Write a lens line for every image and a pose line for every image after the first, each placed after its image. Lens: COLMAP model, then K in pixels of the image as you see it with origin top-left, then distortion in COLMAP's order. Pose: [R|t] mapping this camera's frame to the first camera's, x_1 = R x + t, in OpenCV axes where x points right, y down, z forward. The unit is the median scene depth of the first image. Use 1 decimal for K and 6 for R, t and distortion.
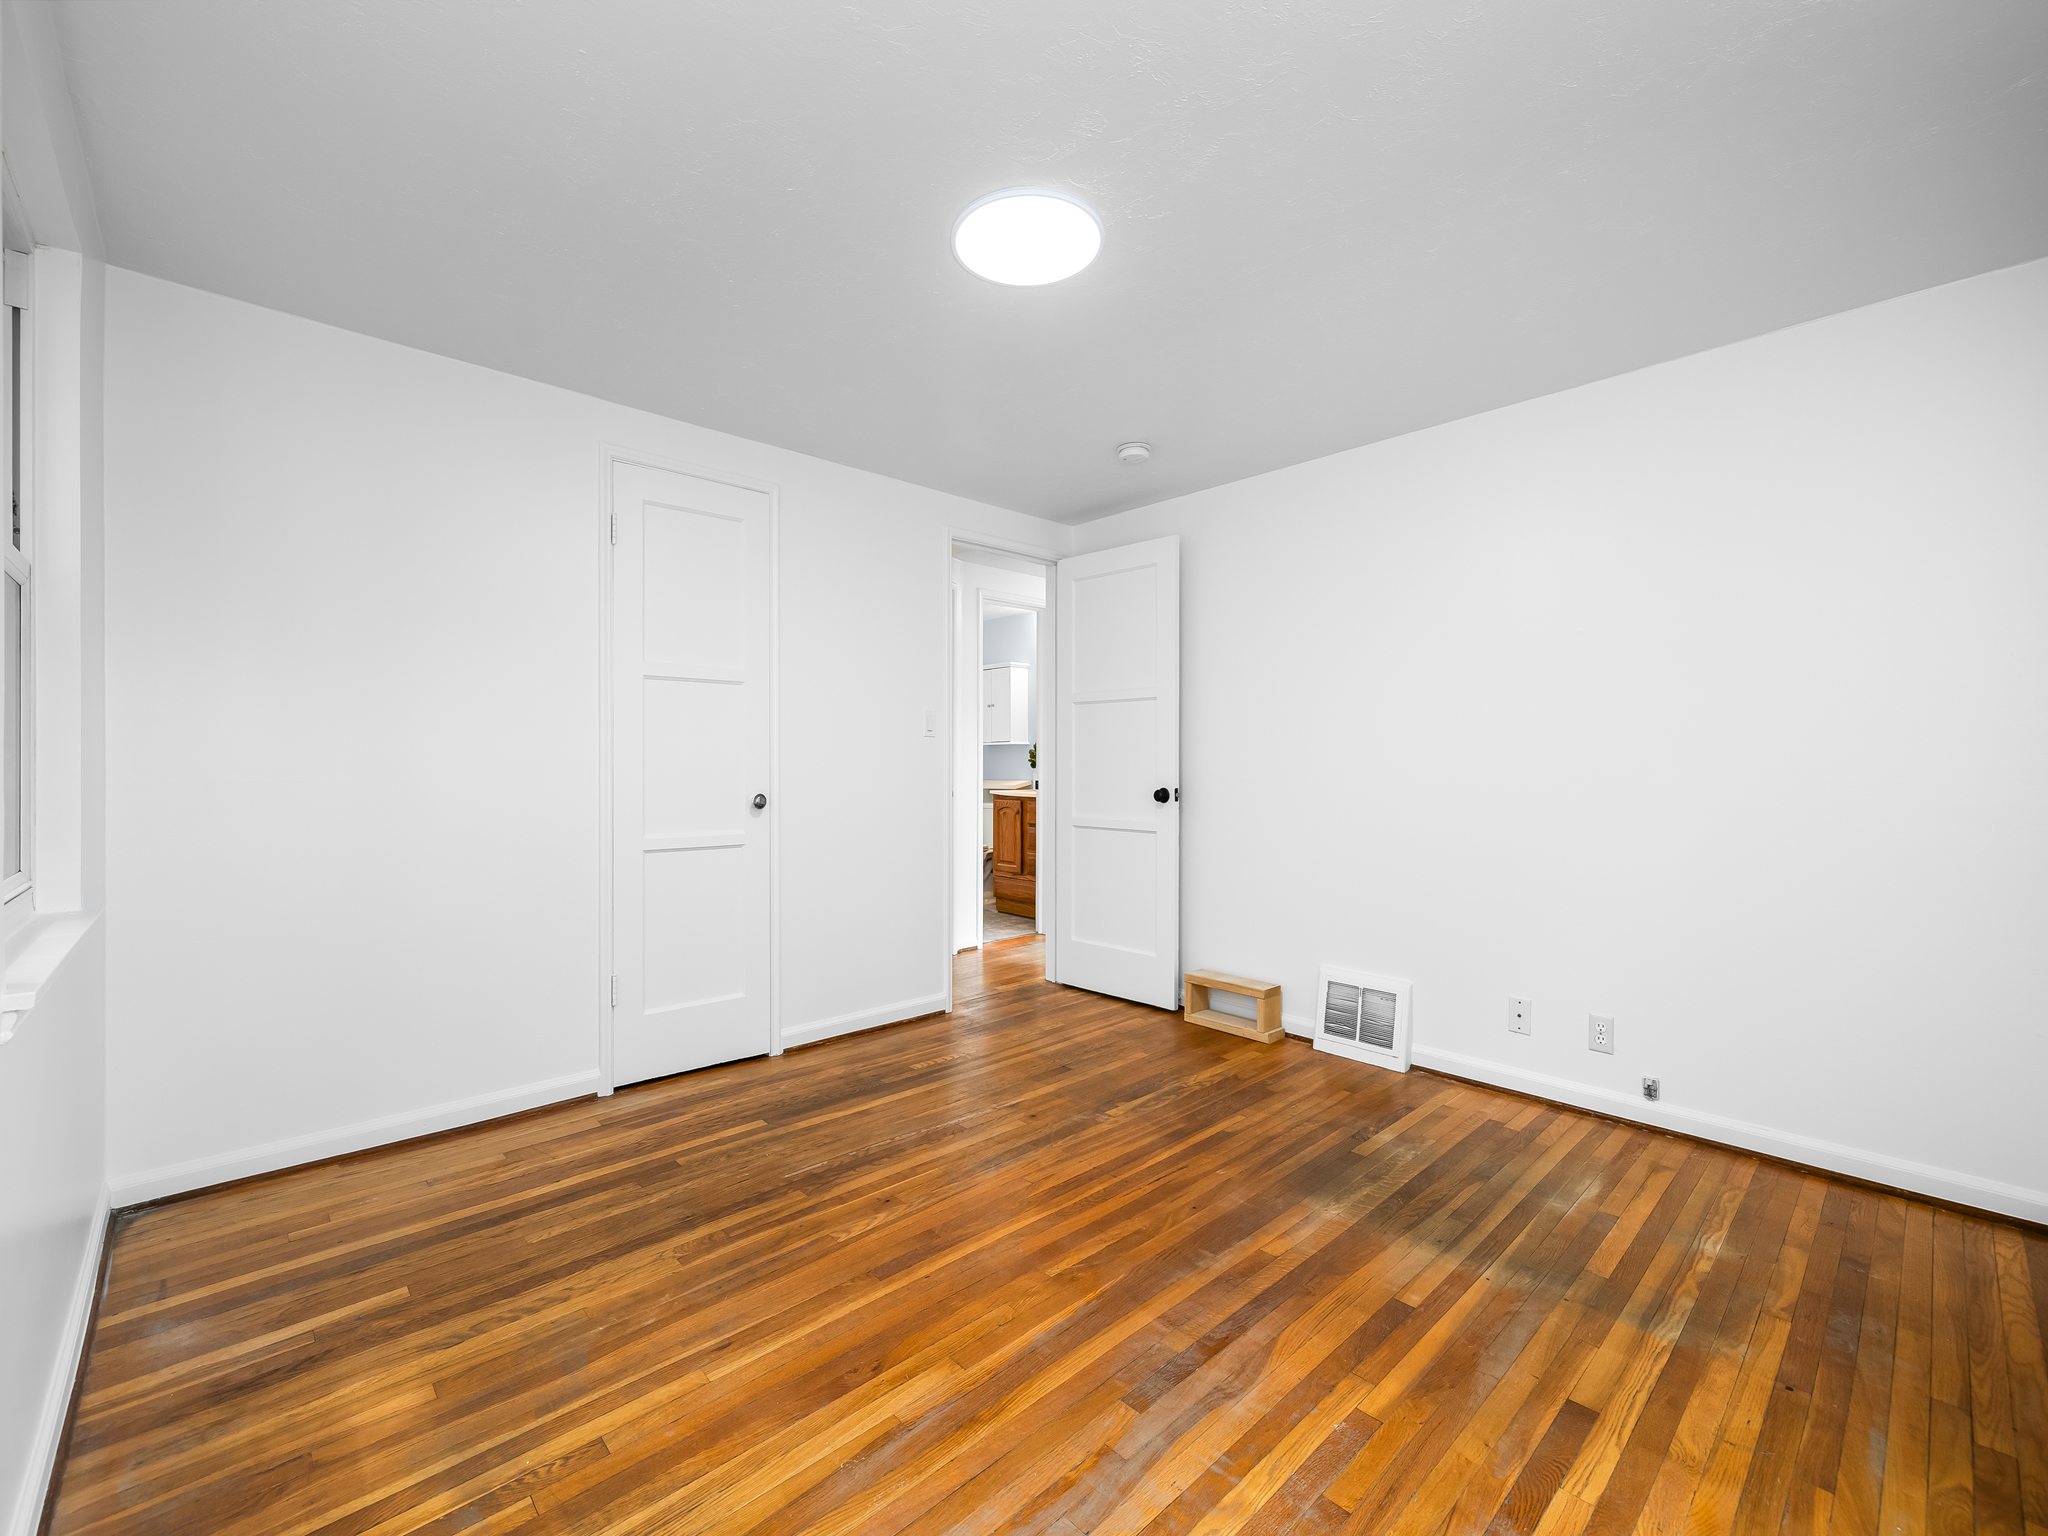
lens RADIAL K [[868.6, 0, 1009.3], [0, 868.6, 769.7], [0, 0, 1]] dist [0.000870, 0.000665]
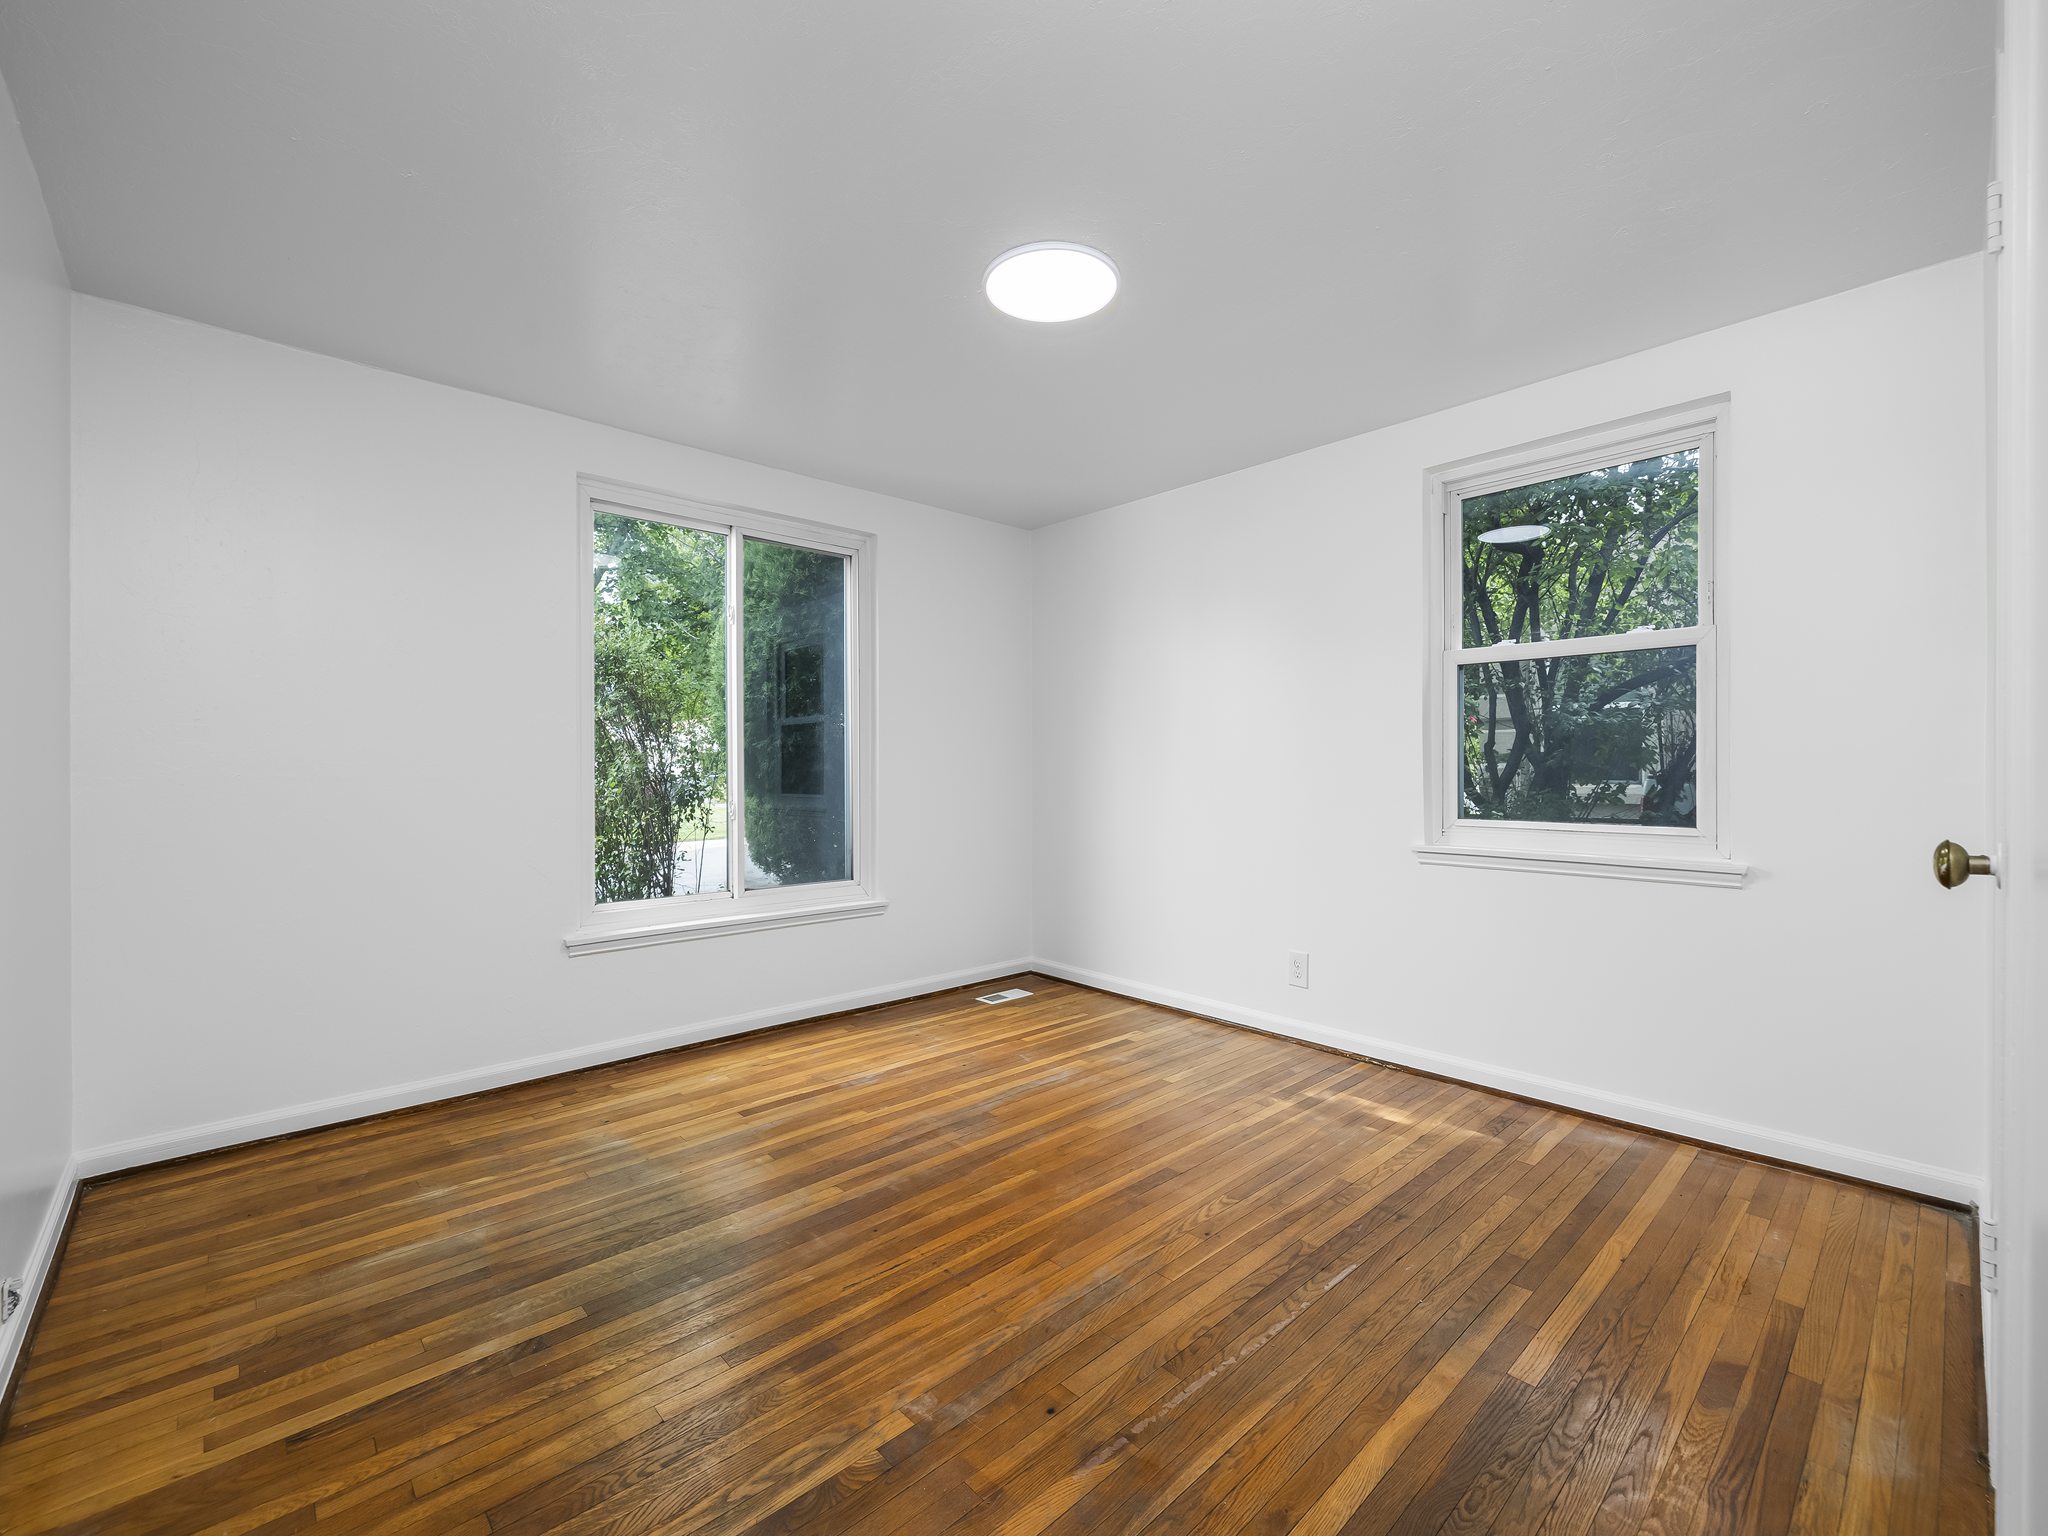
lens RADIAL K [[868.6, 0, 1009.3], [0, 868.6, 769.7], [0, 0, 1]] dist [0.000870, 0.000665]
pose [[-0.999978, -0.000255, 0.006656, 0.065088], [-0.000223, 0.999989, 0.004719, 0.003118], [-0.006657, 0.004718, -0.999967, 2.008196]]
